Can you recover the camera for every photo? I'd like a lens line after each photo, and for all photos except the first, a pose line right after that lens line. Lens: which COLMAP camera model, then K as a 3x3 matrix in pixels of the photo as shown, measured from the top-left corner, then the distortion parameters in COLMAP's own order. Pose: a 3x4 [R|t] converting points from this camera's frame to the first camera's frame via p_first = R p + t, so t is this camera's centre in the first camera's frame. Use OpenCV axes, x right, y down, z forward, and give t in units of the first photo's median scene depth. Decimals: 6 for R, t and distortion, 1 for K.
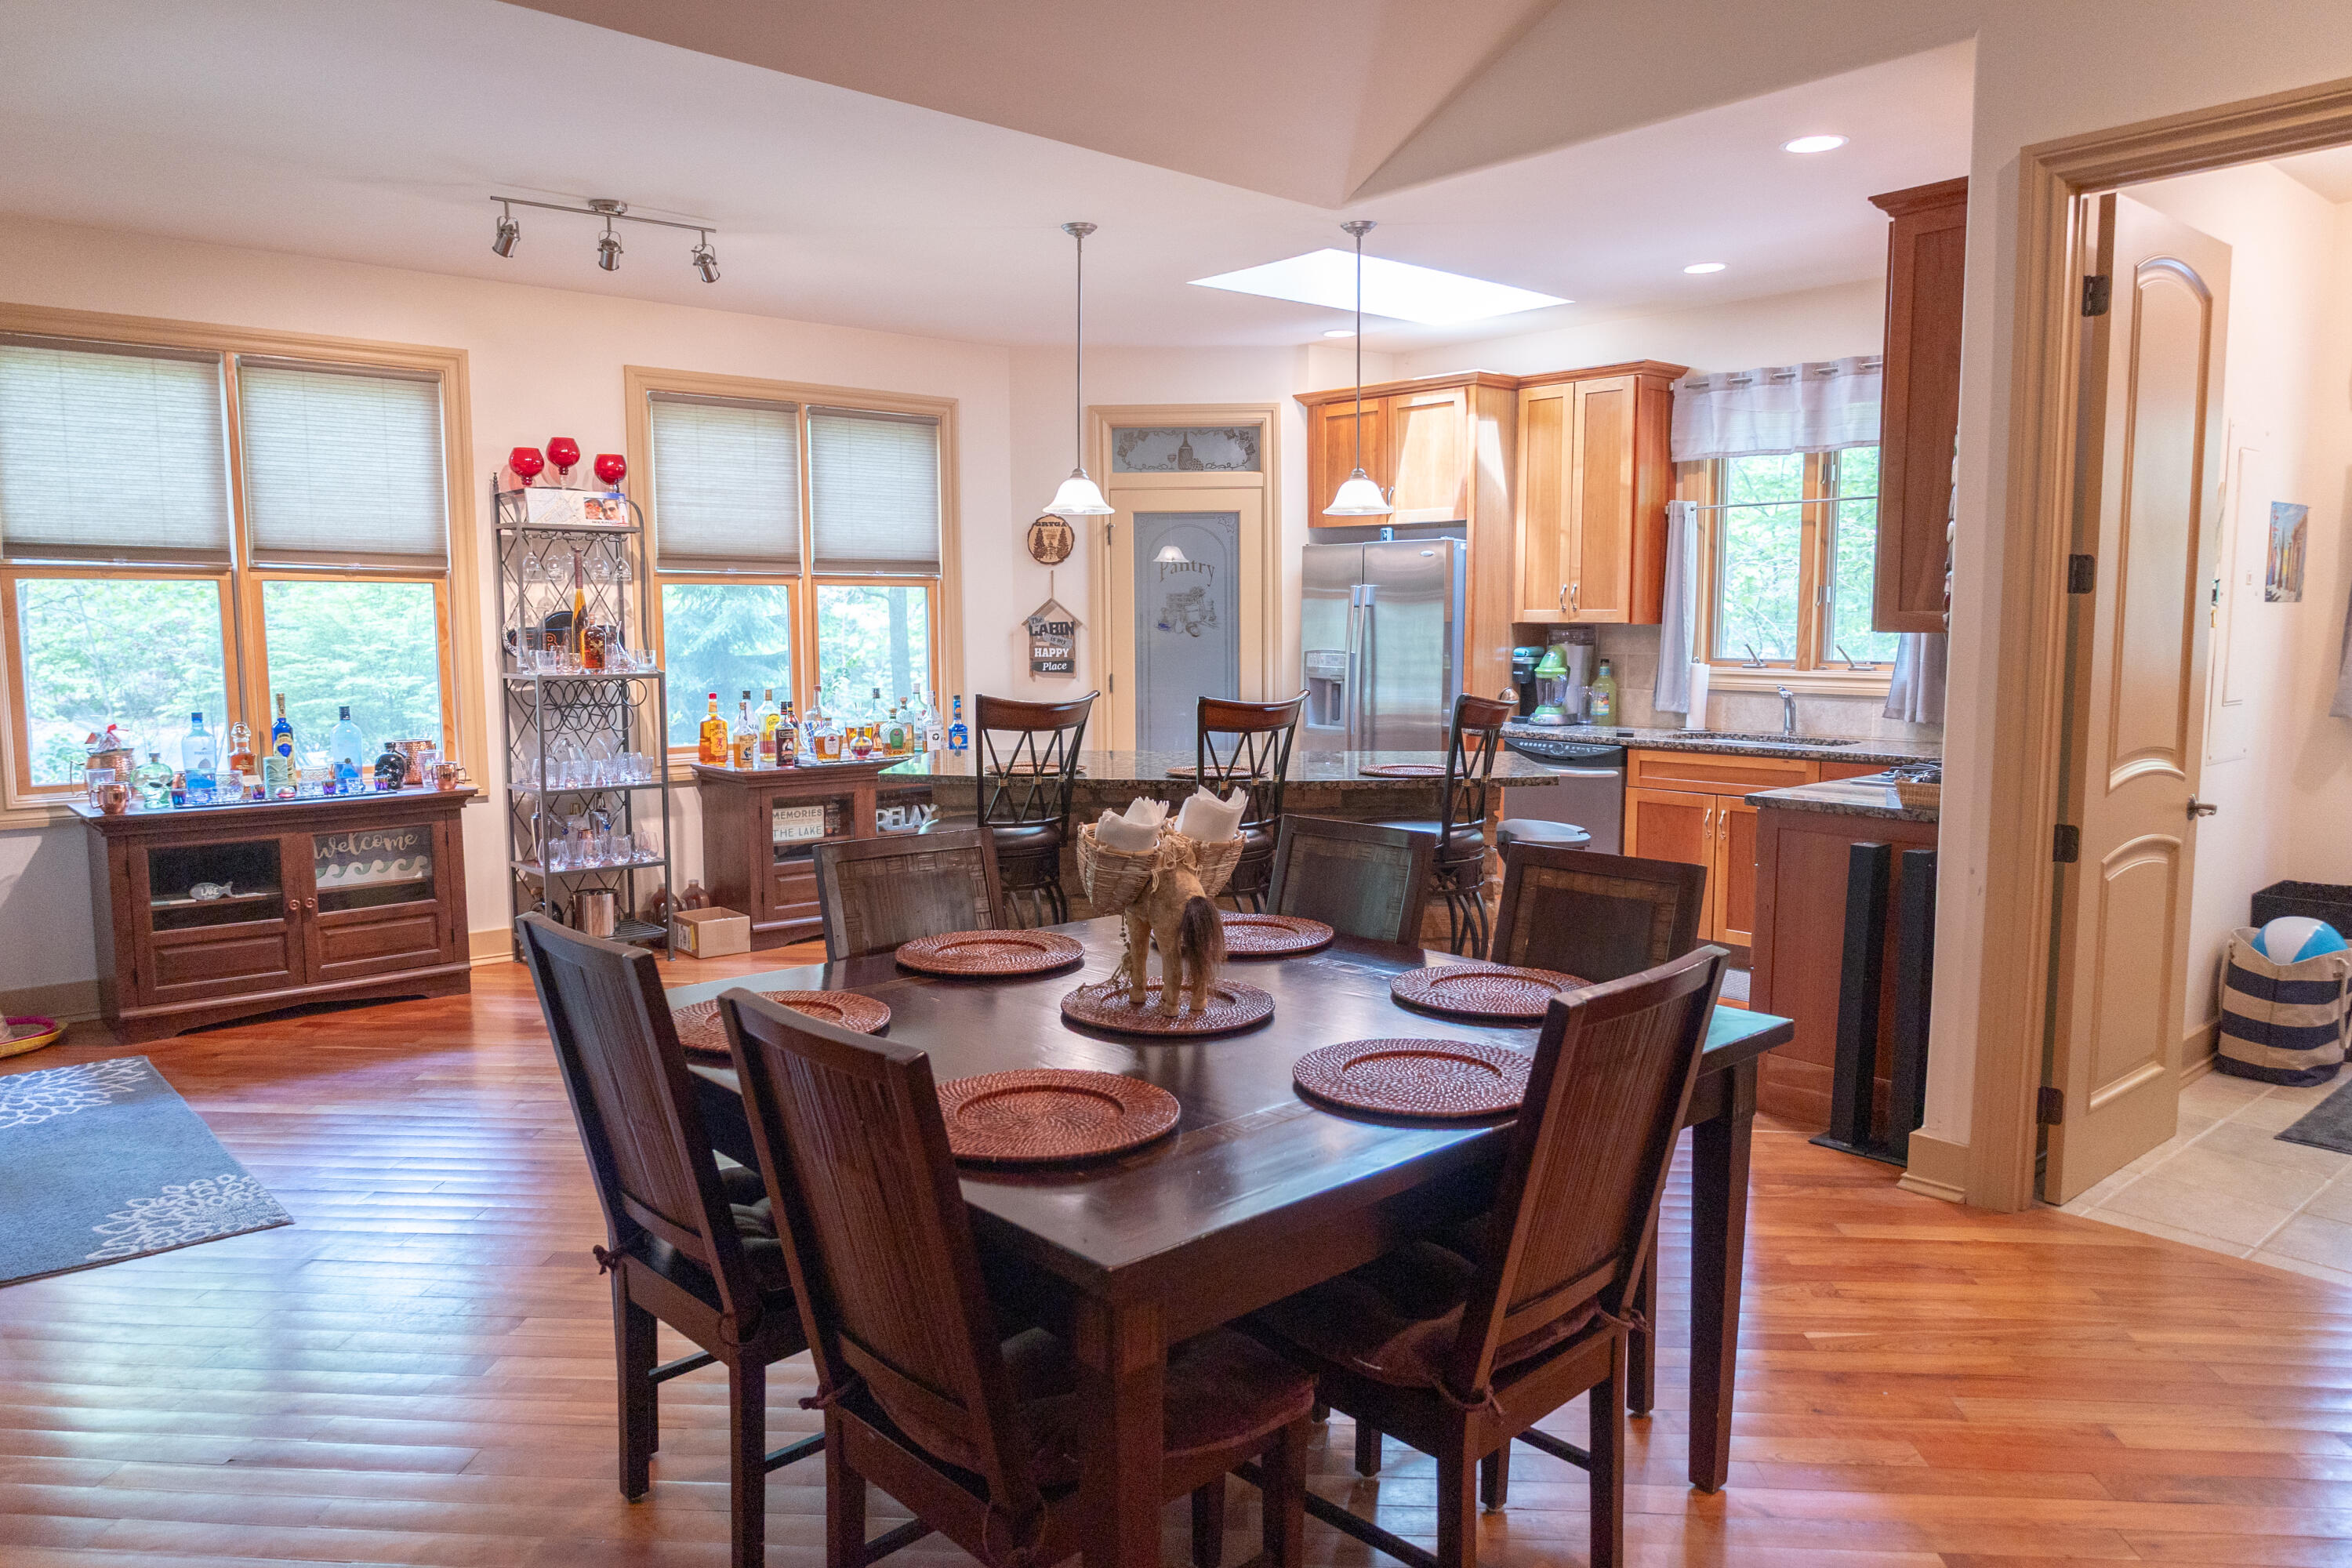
lens RADIAL K [[1549.1, 0, 1162.9], [0, 1549.1, 782.6], [0, 0, 1]] dist [0.004364, 0.001866]
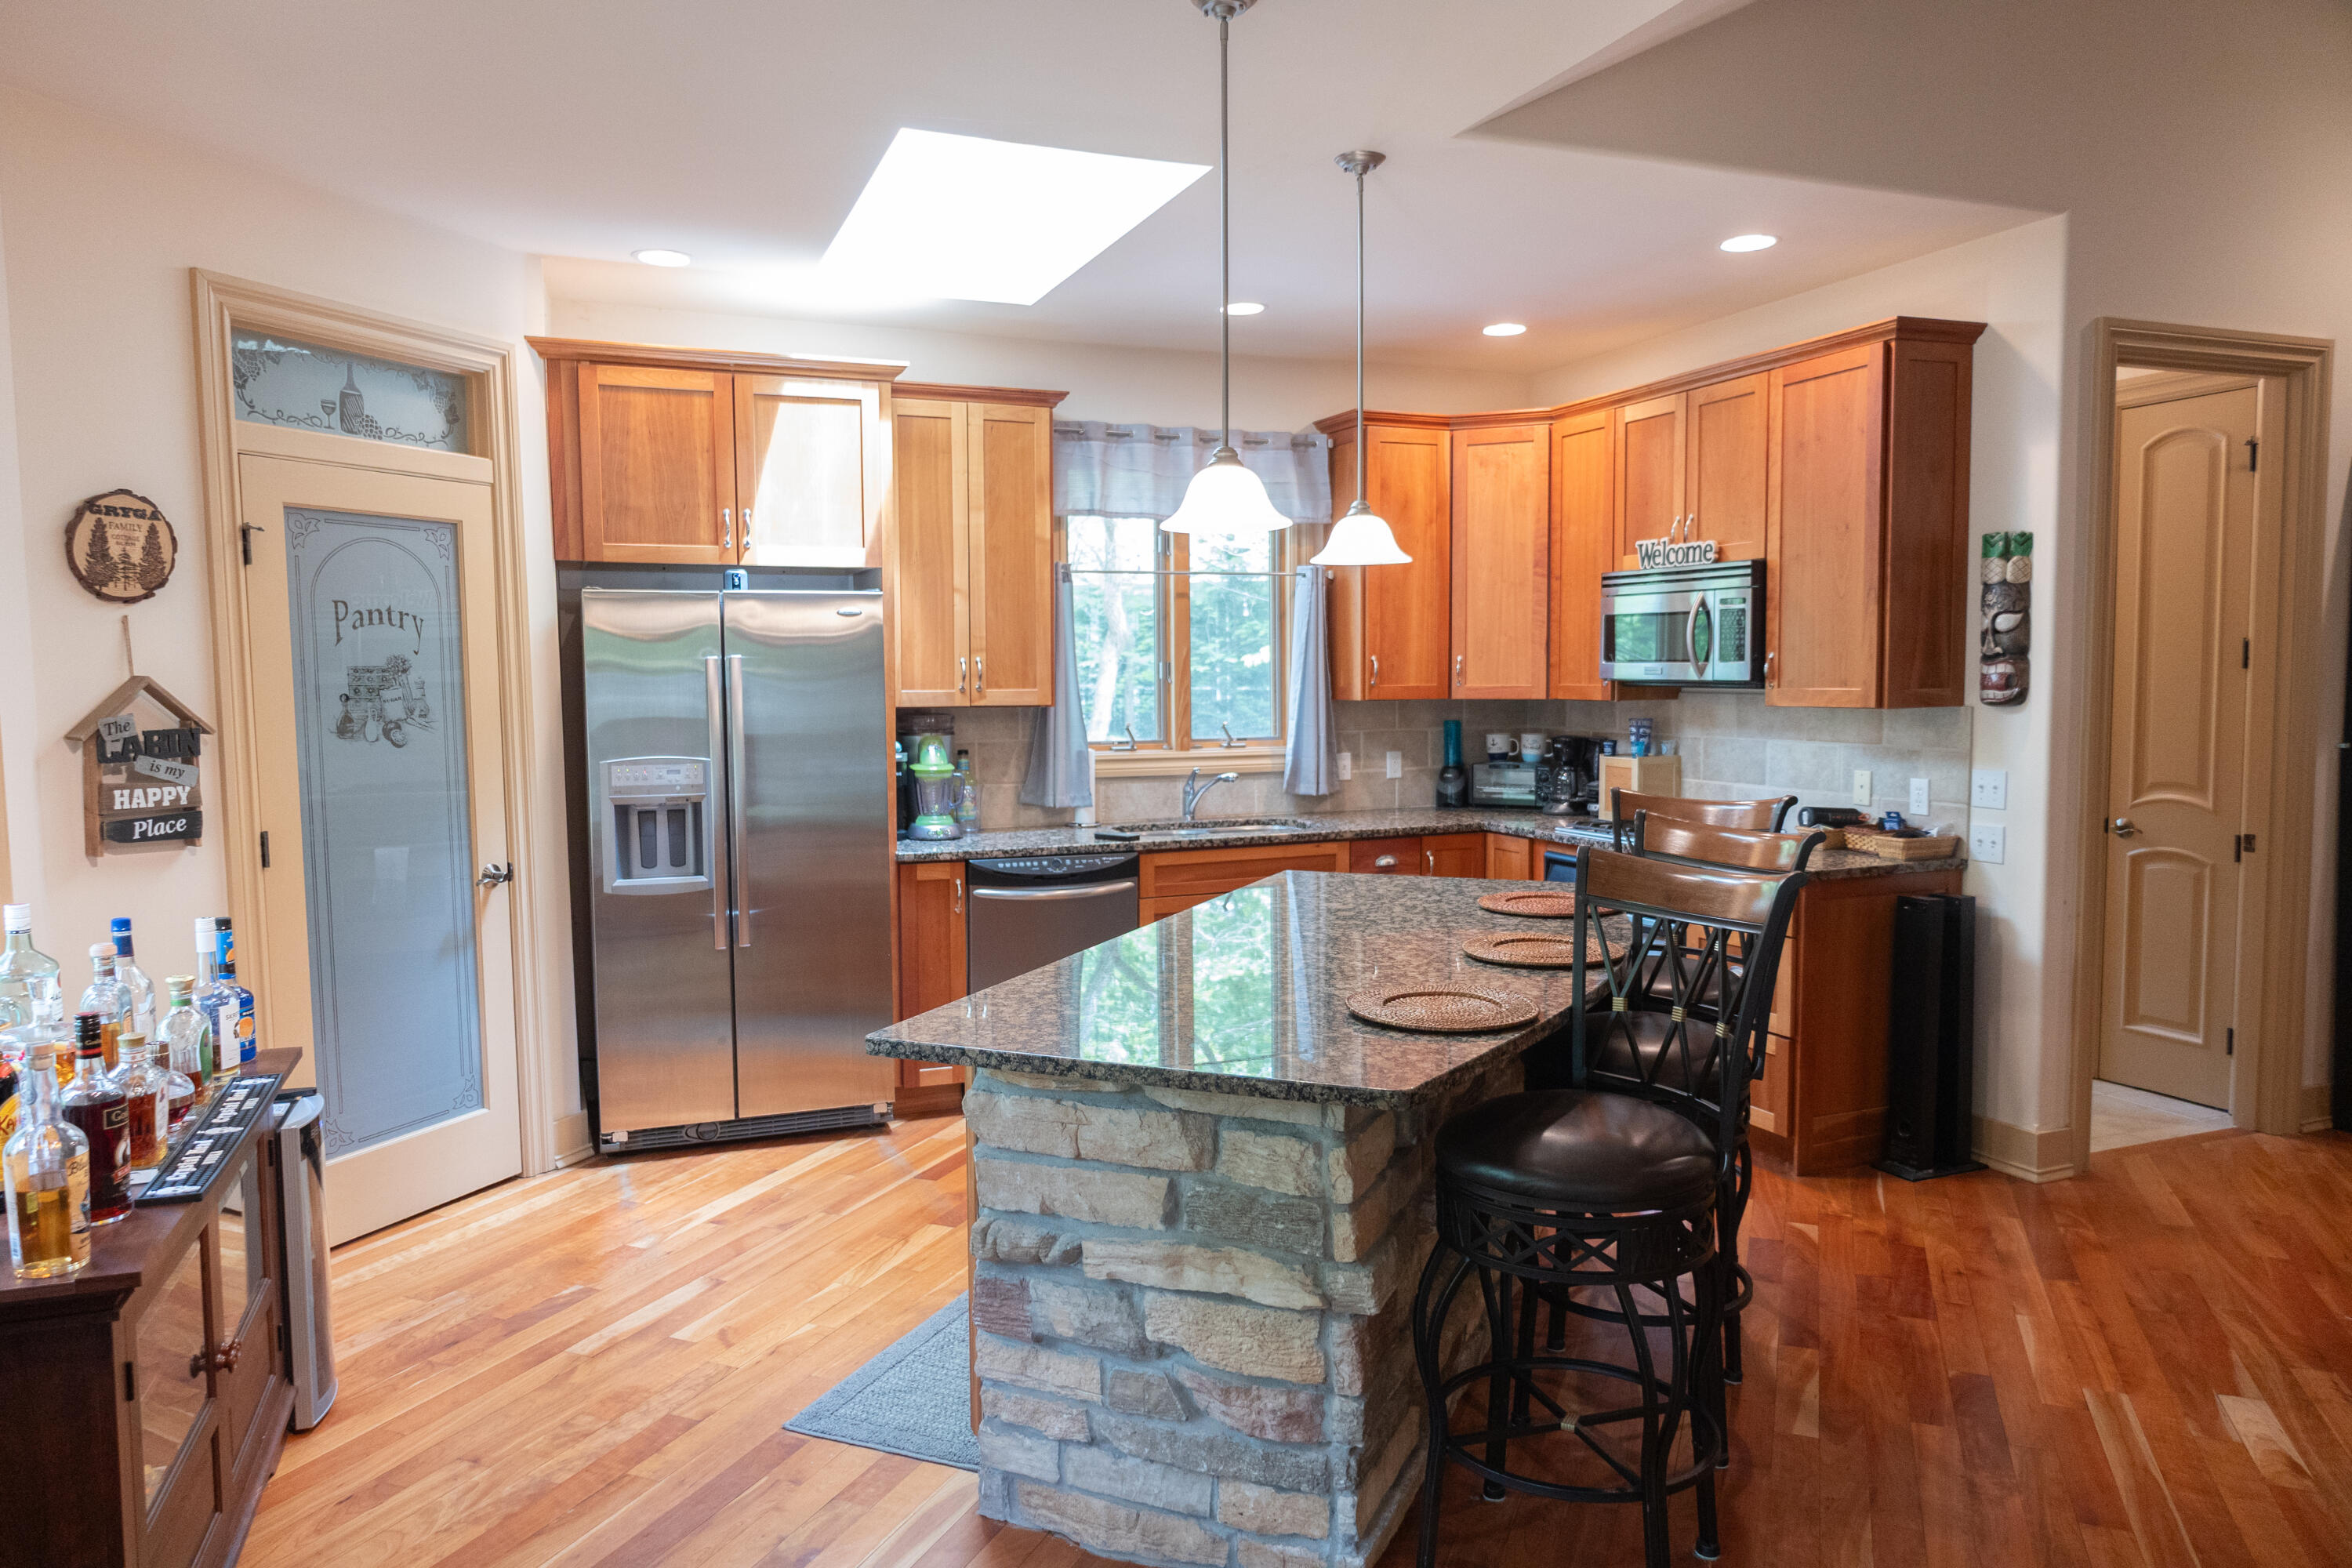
lens RADIAL K [[1549.1, 0, 1169.0], [0, 1549.1, 783.3], [0, 0, 1]] dist [0.004364, 0.001866]
pose [[0.341900, -0.068224, 0.937257, -0.400050], [0.110847, 0.993326, 0.031869, -0.070793], [-0.933176, 0.092996, 0.347181, 0.577218]]
